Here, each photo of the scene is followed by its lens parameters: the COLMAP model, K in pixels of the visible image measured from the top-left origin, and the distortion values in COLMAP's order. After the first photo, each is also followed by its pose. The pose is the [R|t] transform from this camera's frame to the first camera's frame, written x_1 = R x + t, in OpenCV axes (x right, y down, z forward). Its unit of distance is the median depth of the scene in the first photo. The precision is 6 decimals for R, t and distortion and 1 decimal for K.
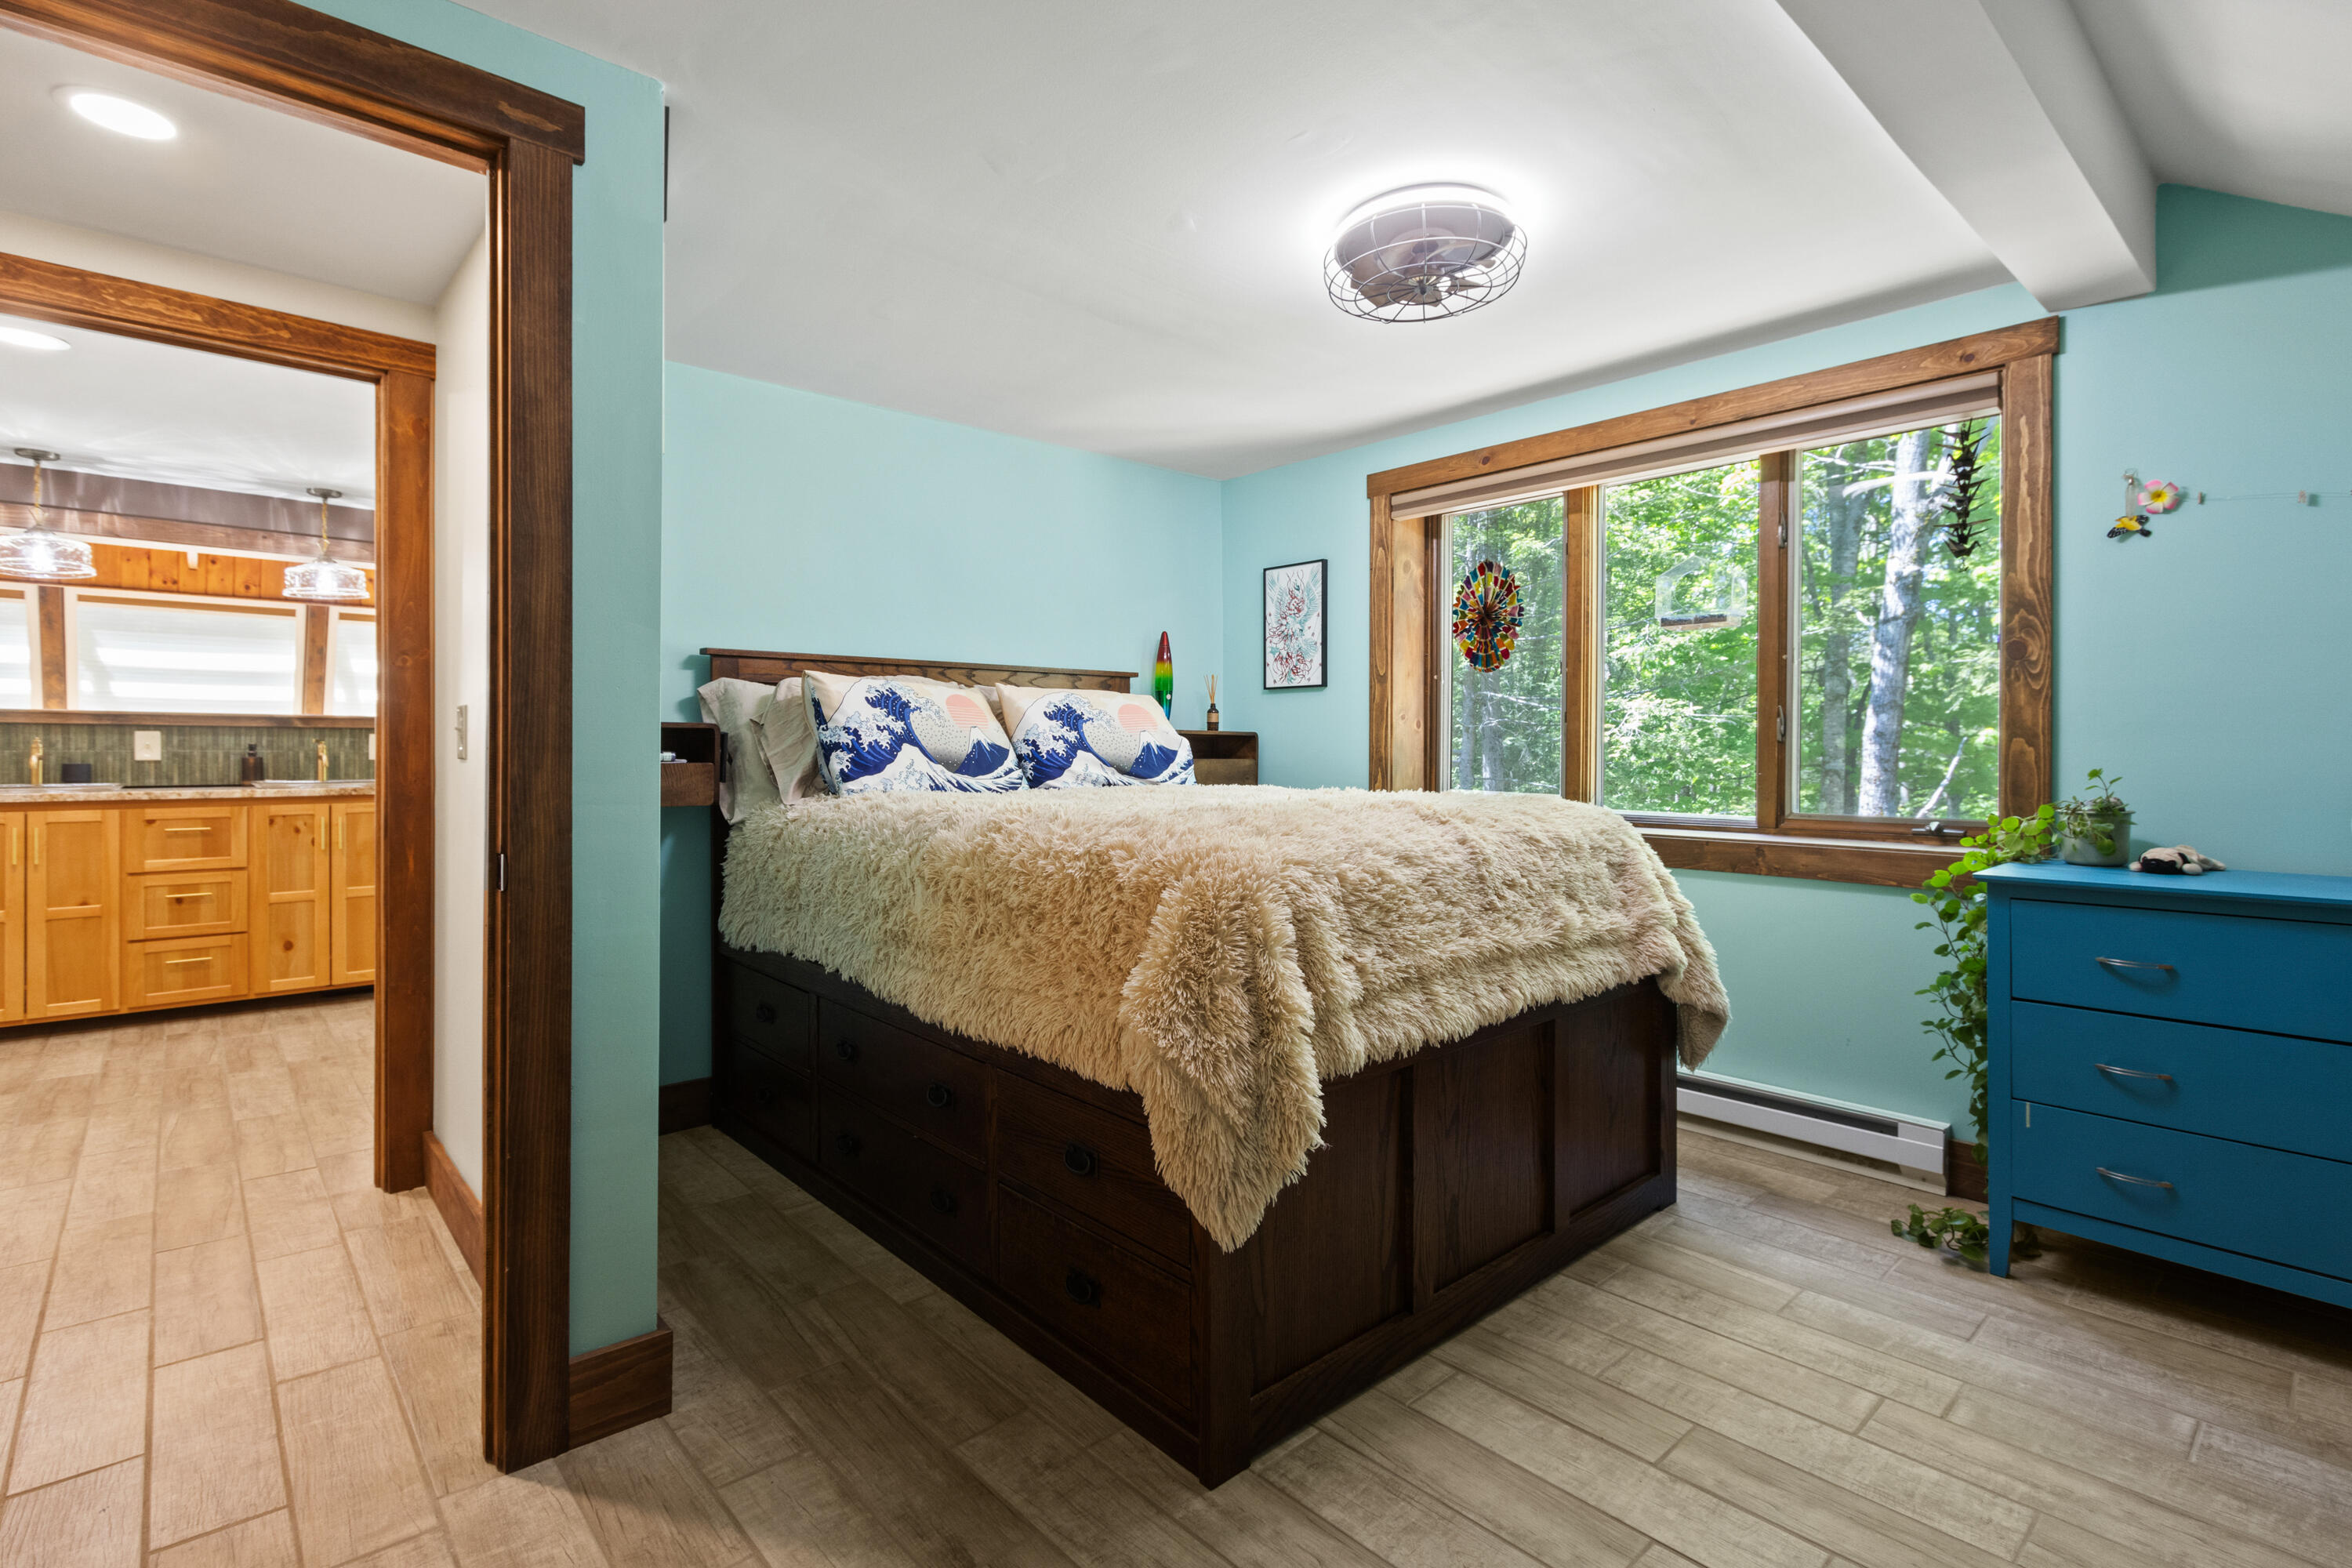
lens RADIAL K [[1101.5, 0, 1119.5], [0, 1101.5, 759.0], [0, 0, 1]] dist [0.000875, 0.000254]
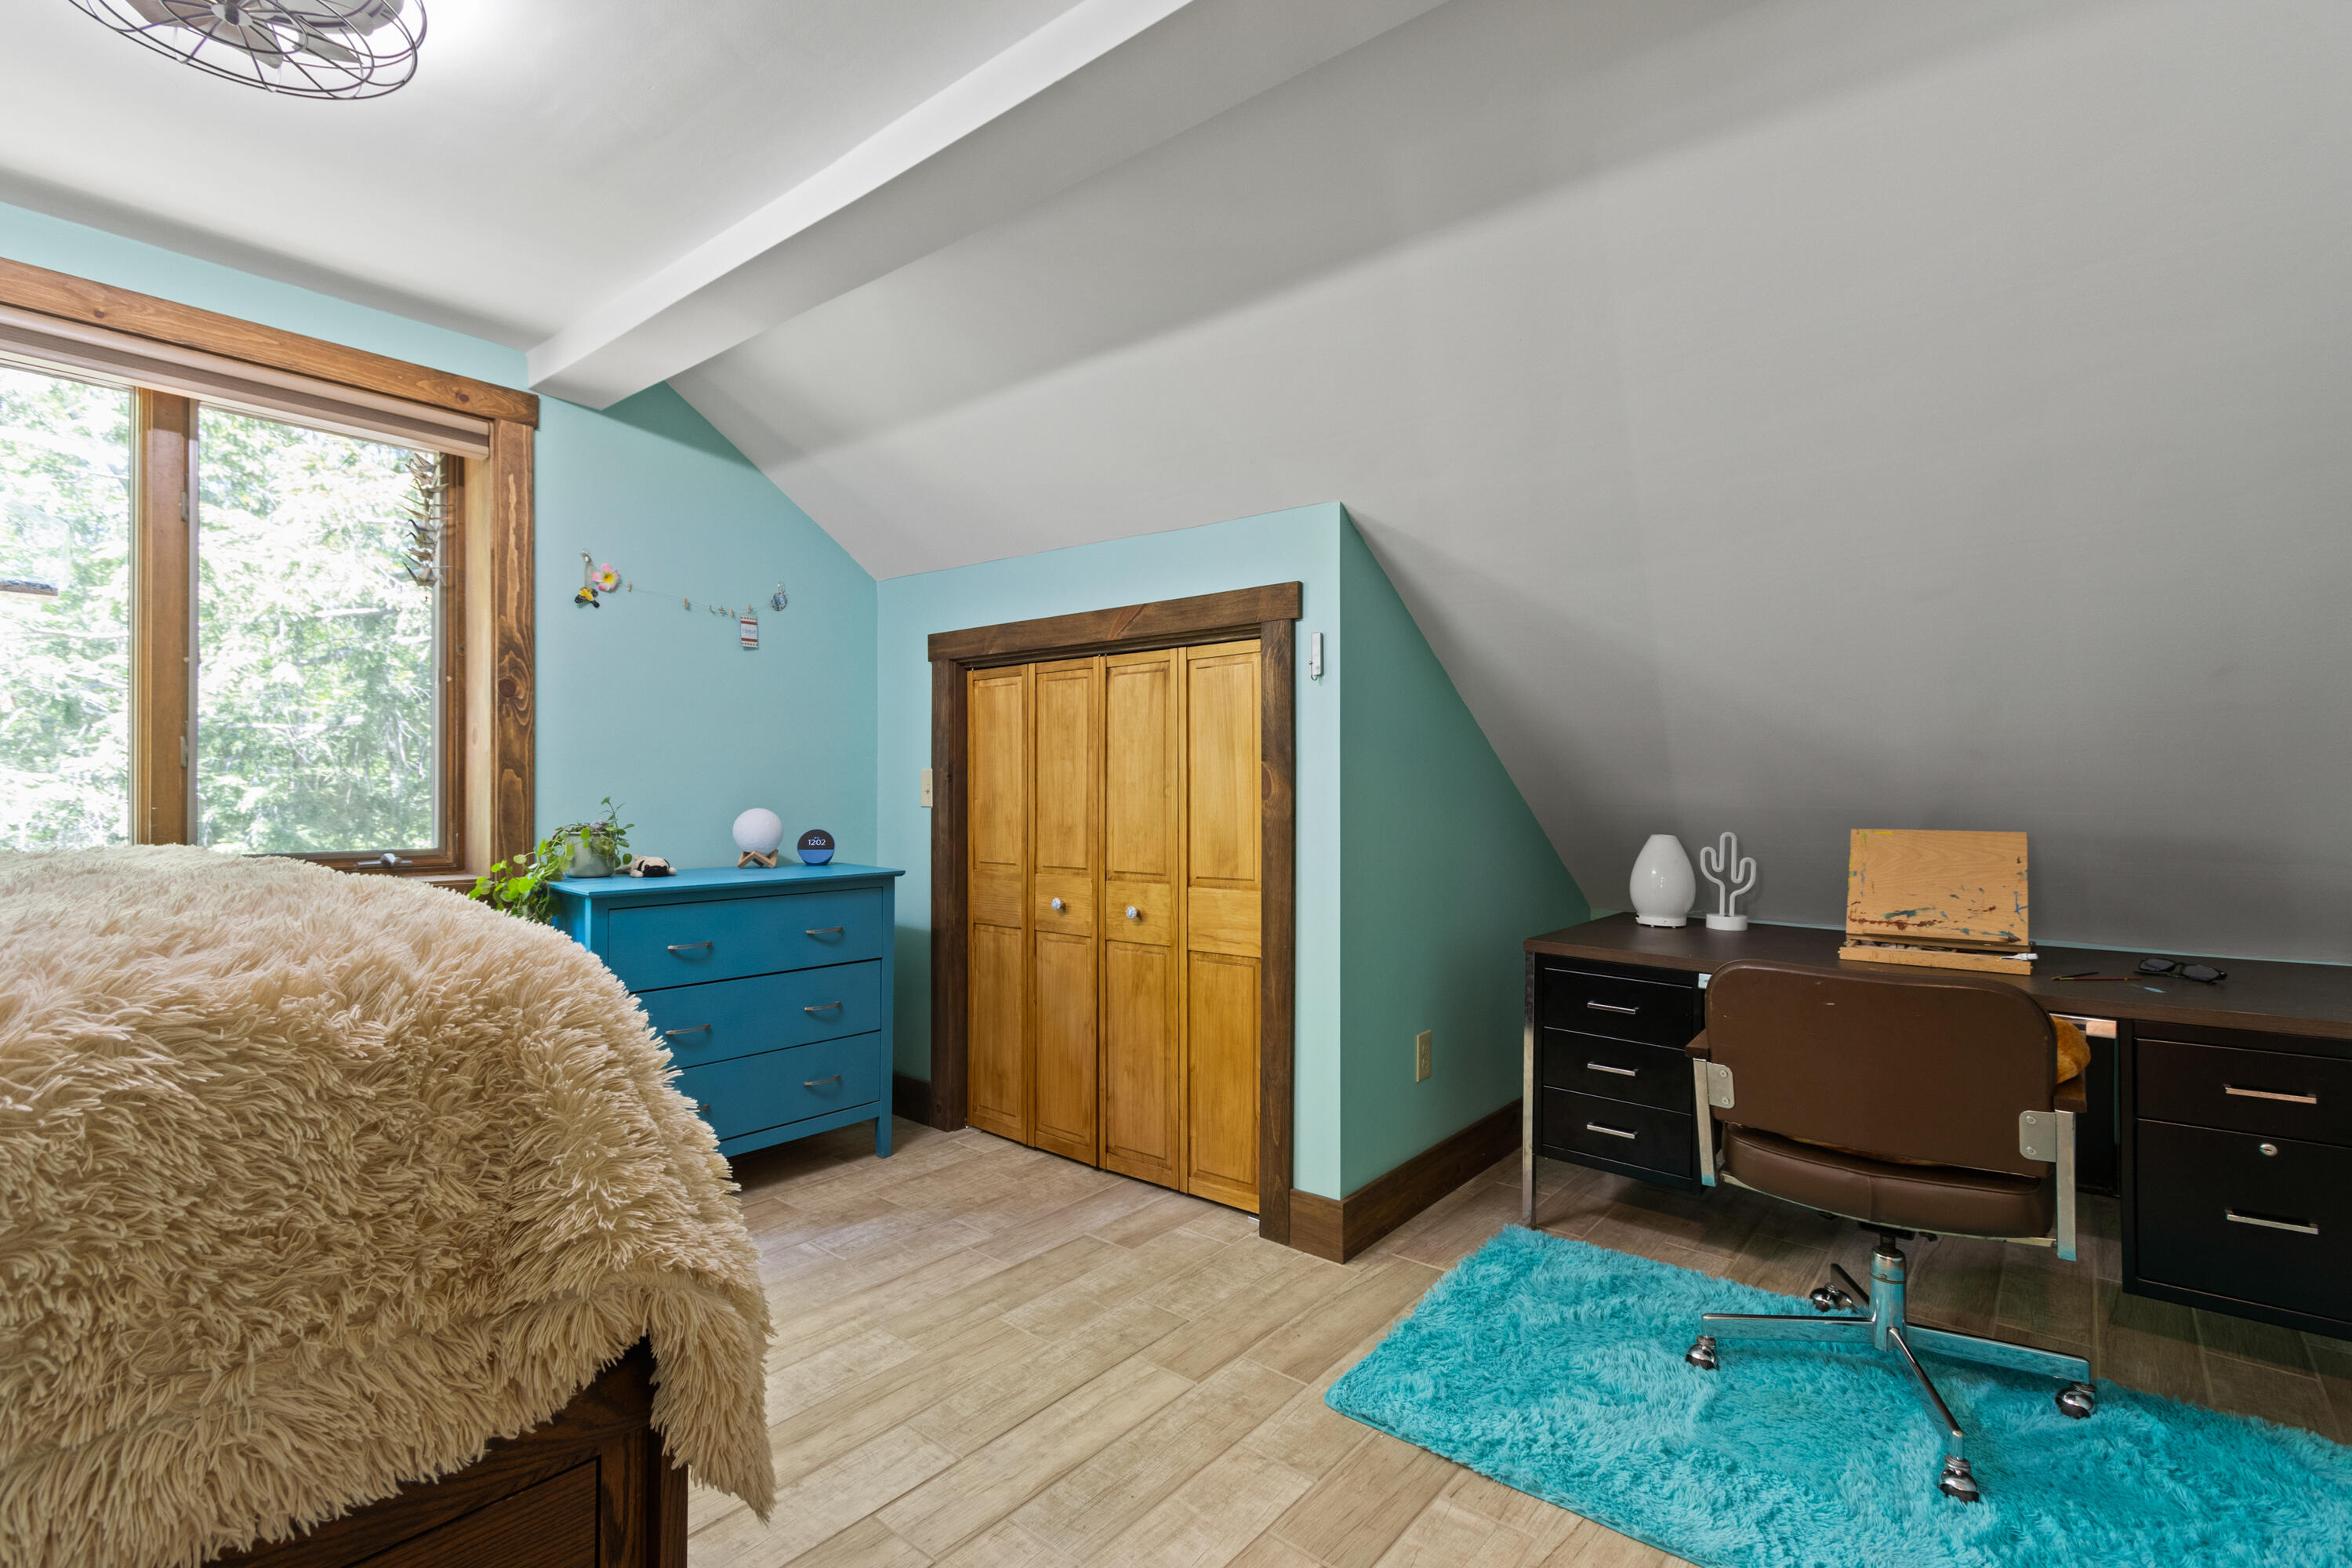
lens RADIAL K [[1110.4, 0, 1175.0], [0, 1110.4, 808.3], [0, 0, 1]] dist [0.000915, -0.001180]
pose [[-0.164394, -0.015916, 0.986266, -0.379663], [0.002339, 0.999861, 0.016525, 0.003113], [-0.986392, 0.005024, -0.164334, 0.537081]]
